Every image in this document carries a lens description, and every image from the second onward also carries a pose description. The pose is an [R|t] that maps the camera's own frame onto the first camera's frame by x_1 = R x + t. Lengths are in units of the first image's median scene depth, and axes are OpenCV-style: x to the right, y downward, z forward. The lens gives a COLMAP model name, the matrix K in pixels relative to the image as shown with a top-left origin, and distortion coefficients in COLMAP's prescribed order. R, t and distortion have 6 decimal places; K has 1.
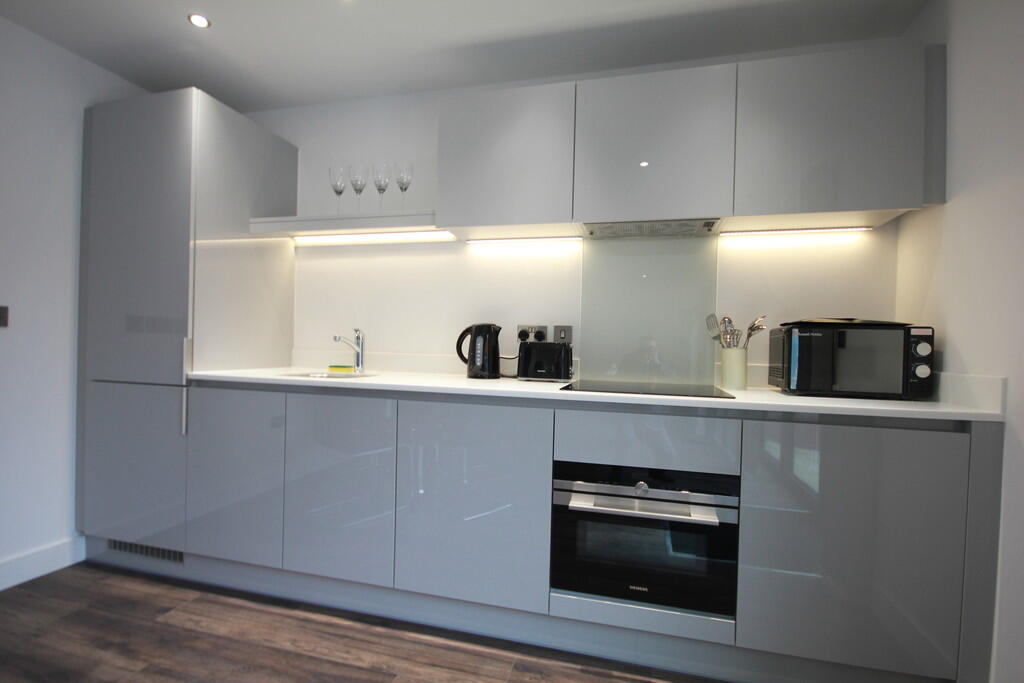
lens RADIAL K [[481.7, 0, 517.6], [0, 481.7, 344.6], [0, 0, 1]] dist [-0.006057, -0.000788]
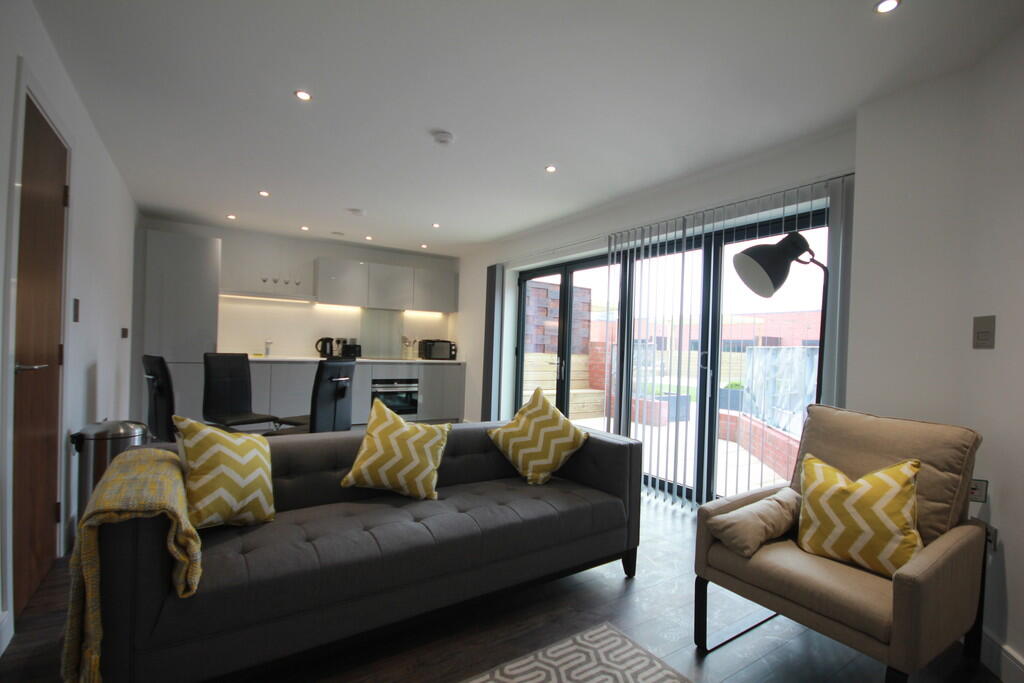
lens RADIAL K [[481.7, 0, 515.8], [0, 481.7, 346.0], [0, 0, 1]] dist [-0.006057, -0.000788]
pose [[0.674660, 0.000507, 0.738128, -1.555414], [-0.017596, 0.999727, 0.015397, -0.064803], [-0.737919, -0.023375, 0.674485, -1.840813]]
